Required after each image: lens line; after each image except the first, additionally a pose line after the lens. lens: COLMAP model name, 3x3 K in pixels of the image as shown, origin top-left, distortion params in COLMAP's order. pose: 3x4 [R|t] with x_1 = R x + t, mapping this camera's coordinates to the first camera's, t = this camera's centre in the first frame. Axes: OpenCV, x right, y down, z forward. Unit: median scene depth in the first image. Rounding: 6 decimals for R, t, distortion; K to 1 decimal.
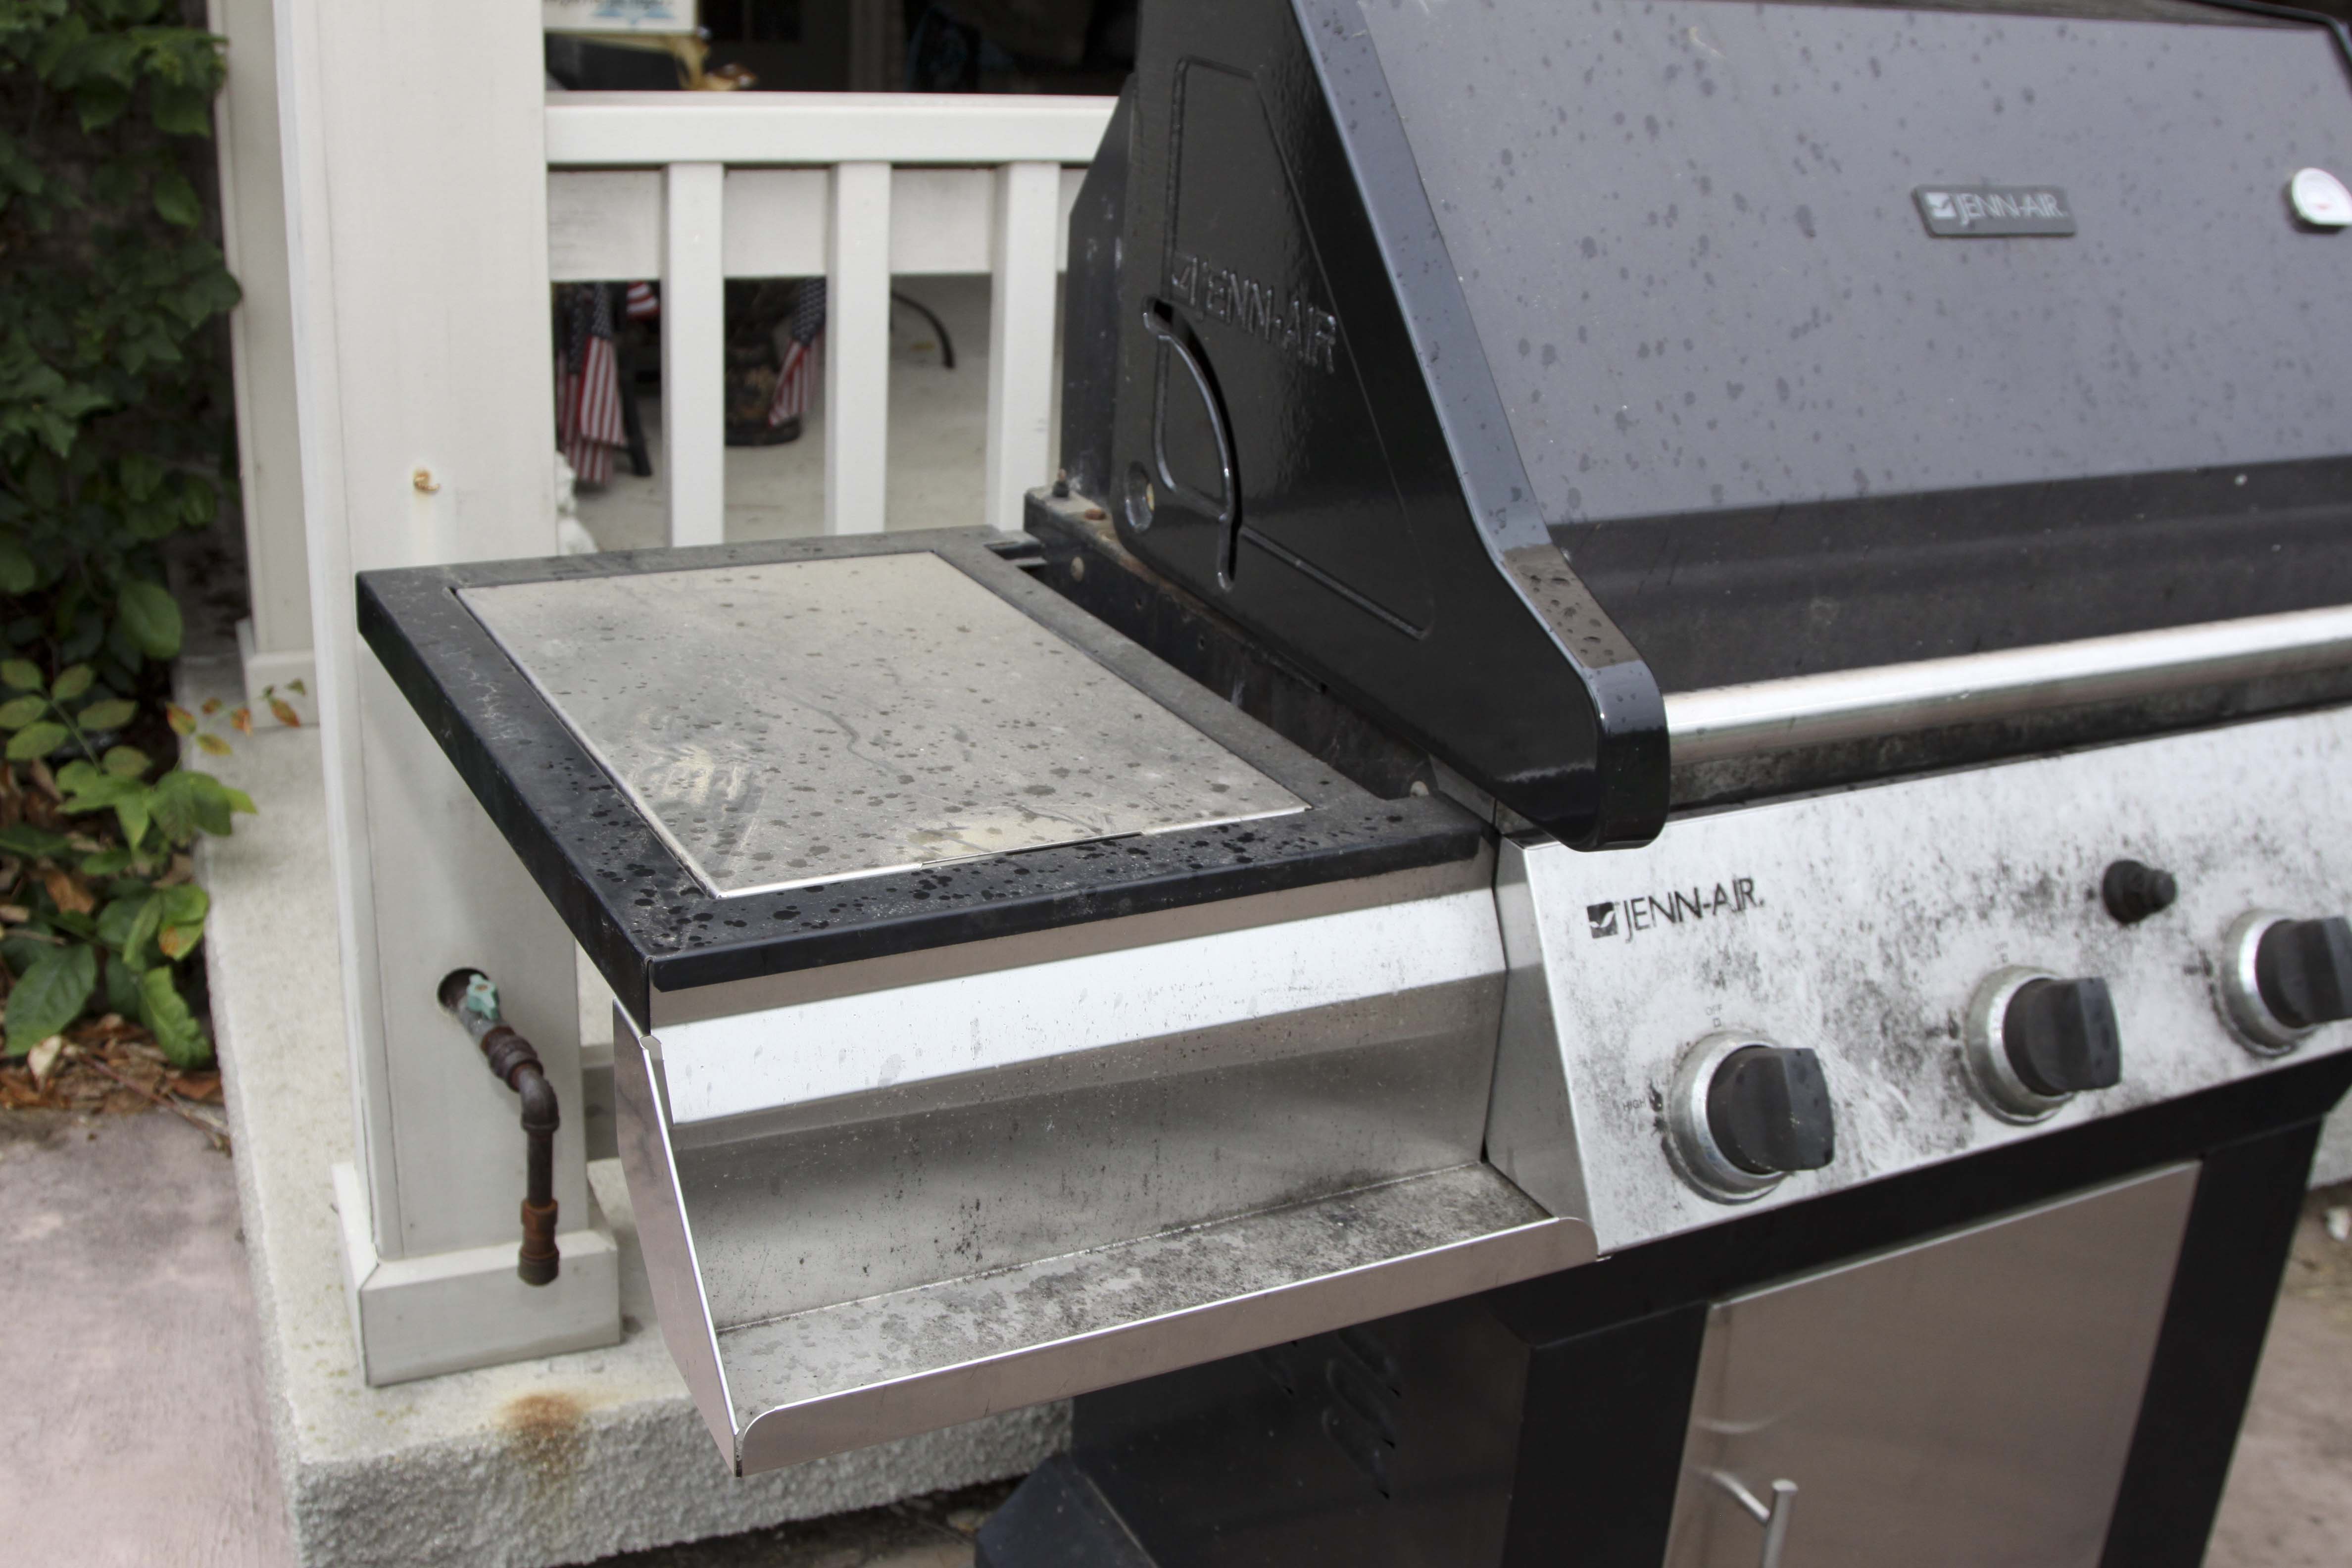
lens RADIAL K [[2481.5, 0, 1179.6], [0, 2481.5, 796.2], [0, 0, 1]] dist [-0.146135, 0.099232]
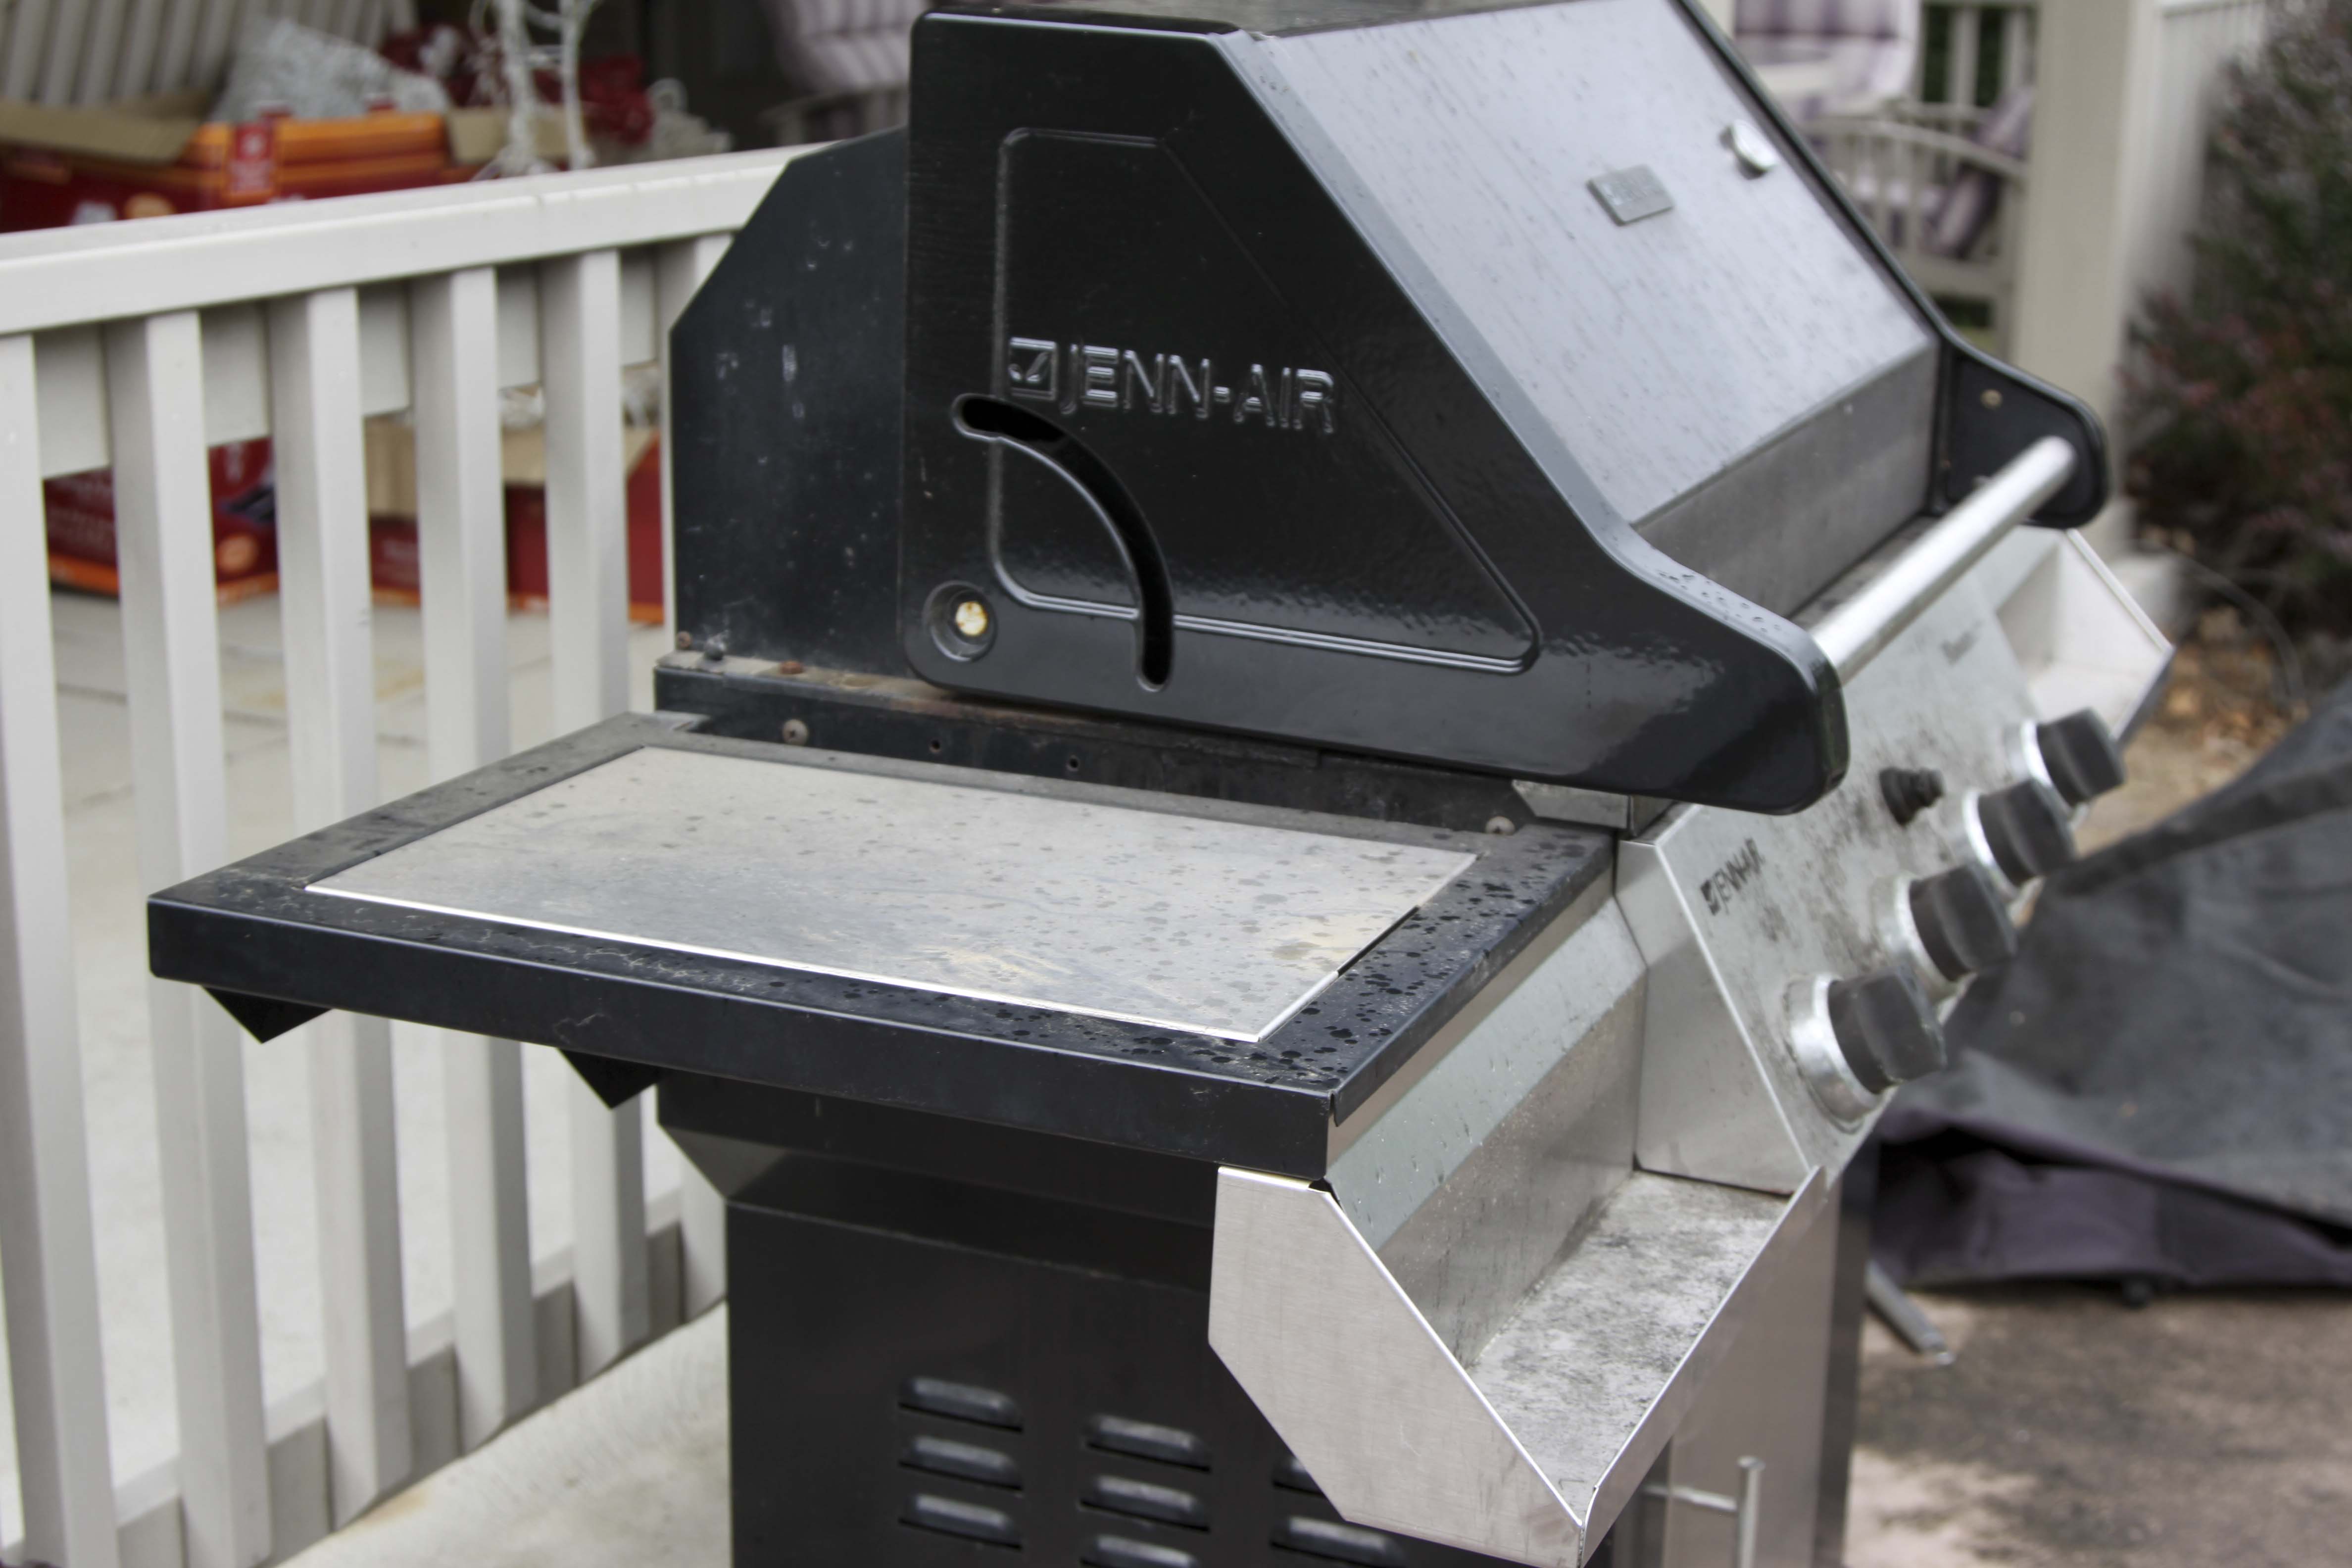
lens RADIAL K [[3471.6, 0, 1187.7], [0, 3471.6, 800.2], [0, 0, 1]] dist [-0.026417, 0.027600]
pose [[0.776052, -0.209185, 0.594966, -0.795920], [0.256282, 0.966586, 0.005558, -0.050100], [-0.576249, 0.148165, 0.803731, -0.047322]]
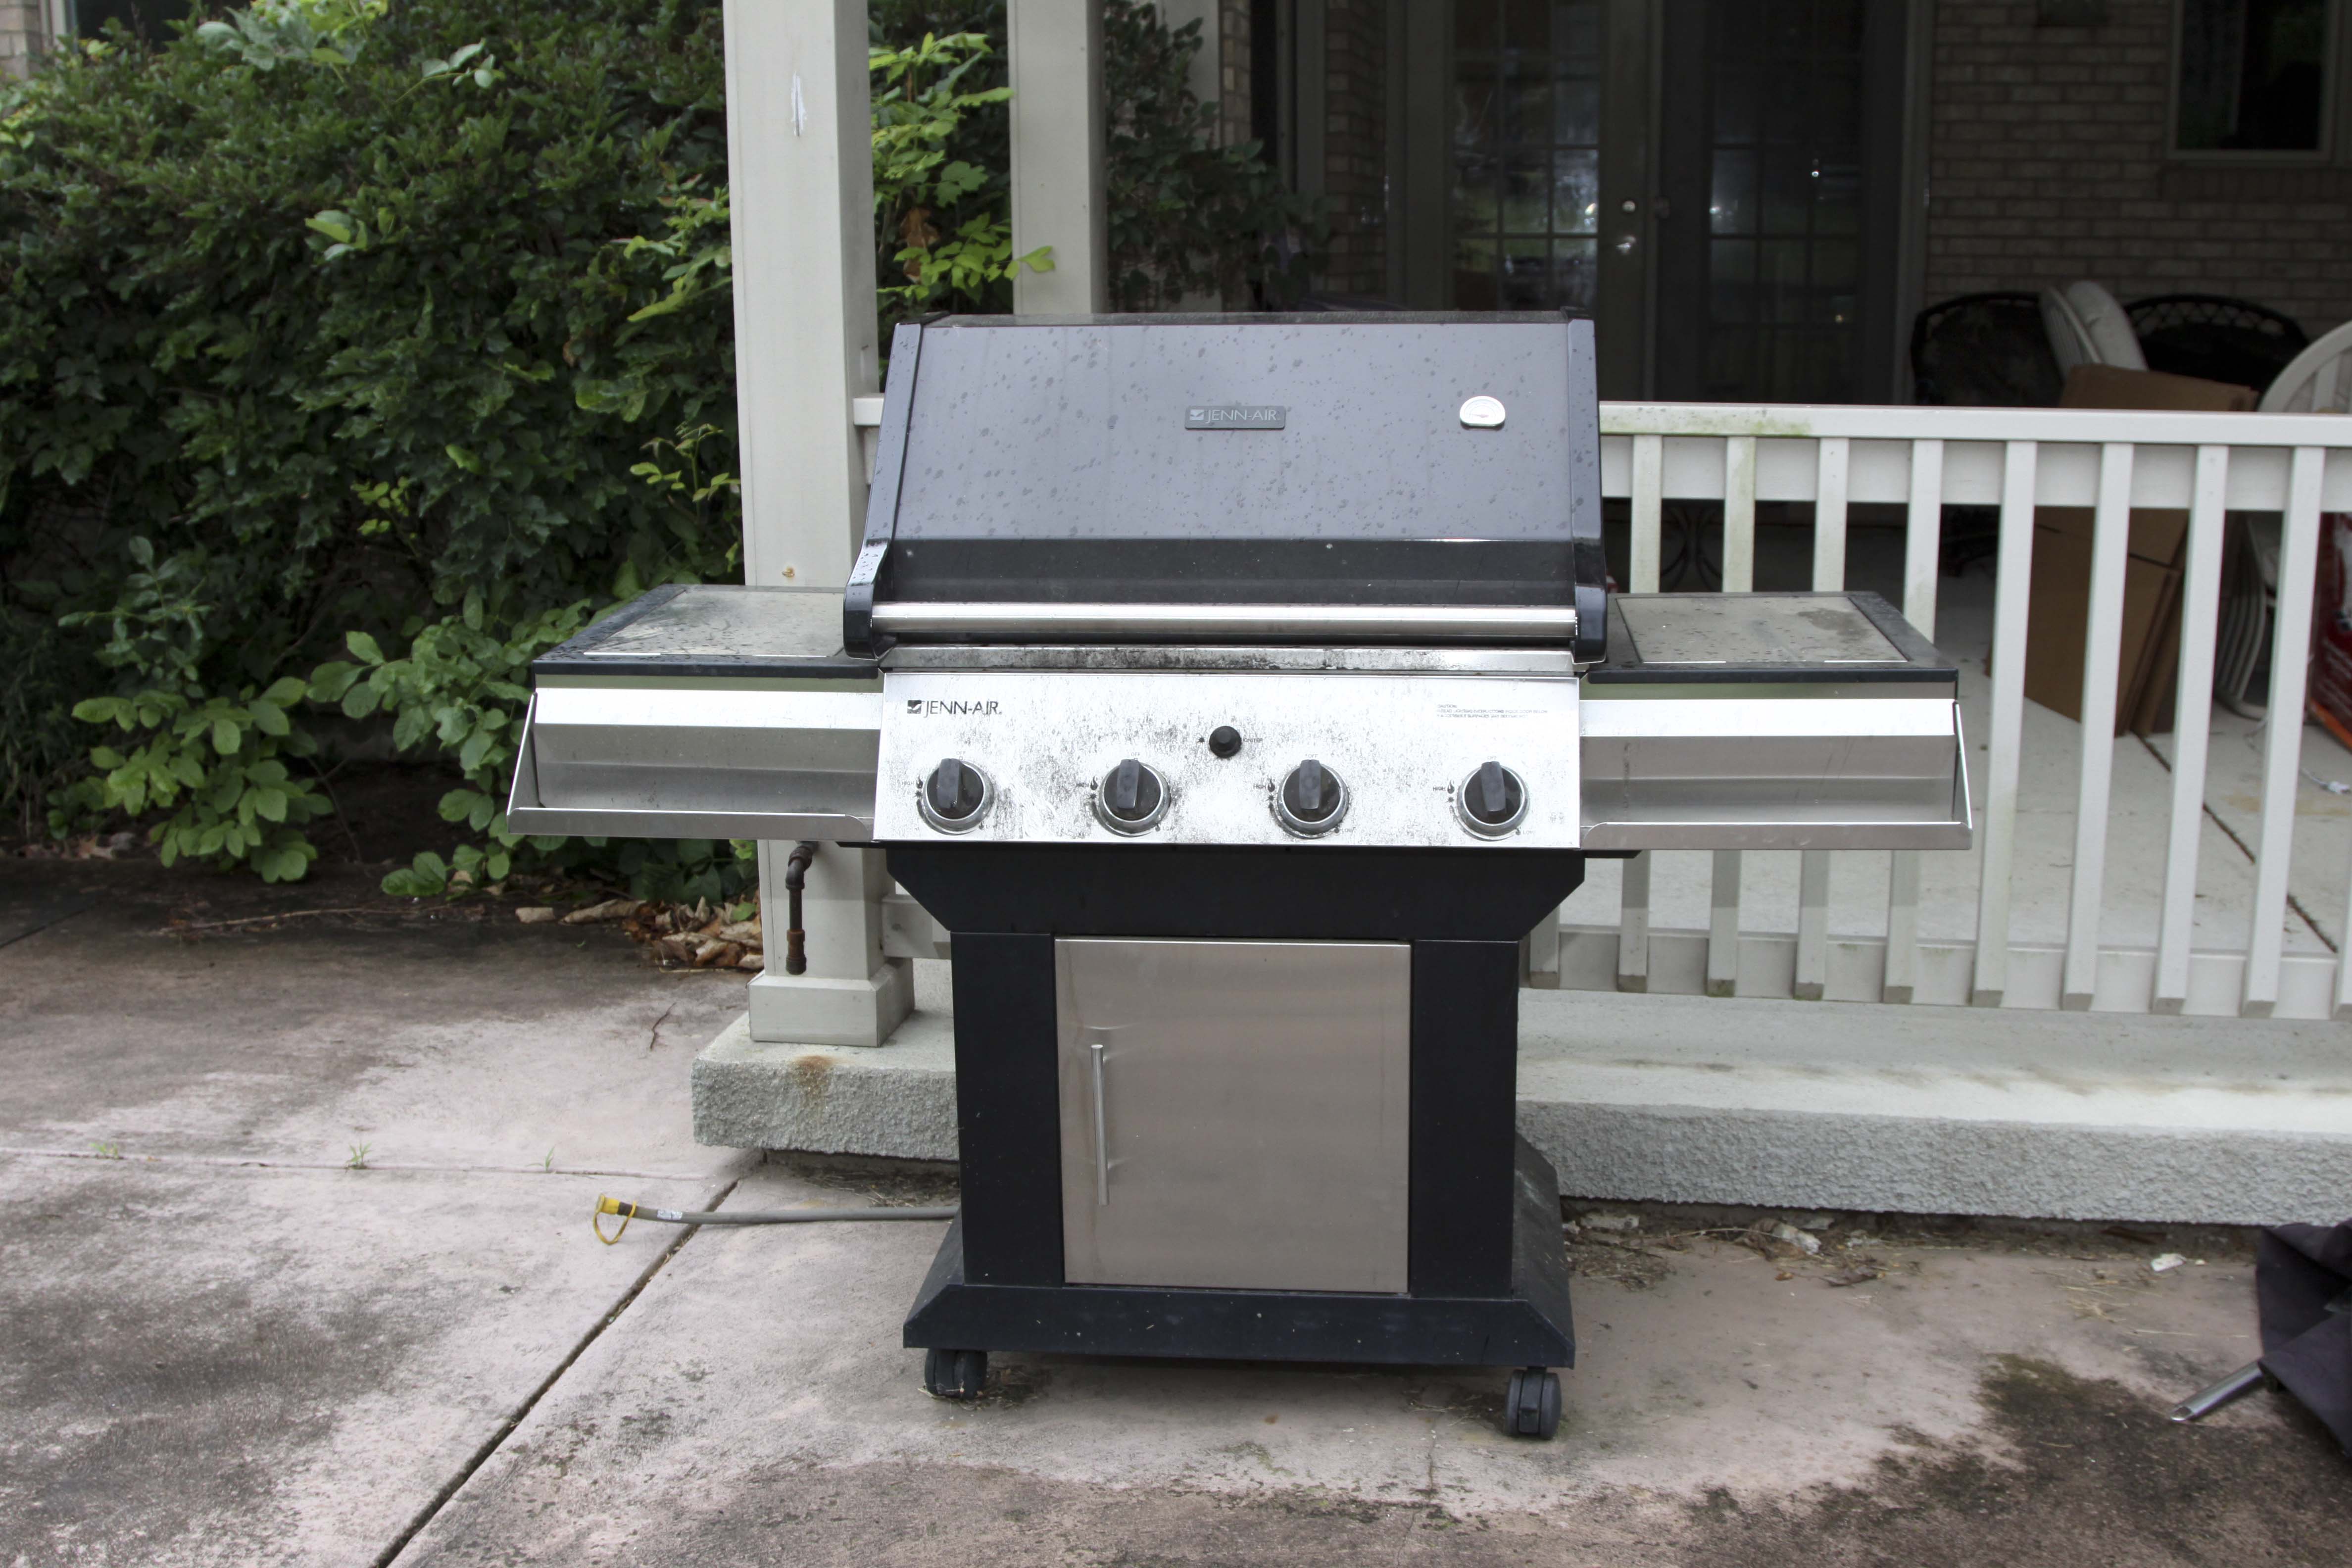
lens RADIAL K [[2481.5, 0, 1179.6], [0, 2481.5, 796.2], [0, 0, 1]] dist [-0.146135, 0.099232]
pose [[0.831799, 0.064953, -0.551264, 1.562911], [-0.149766, 0.982560, -0.110211, 0.329796], [0.534491, 0.174234, 0.827020, -0.740514]]
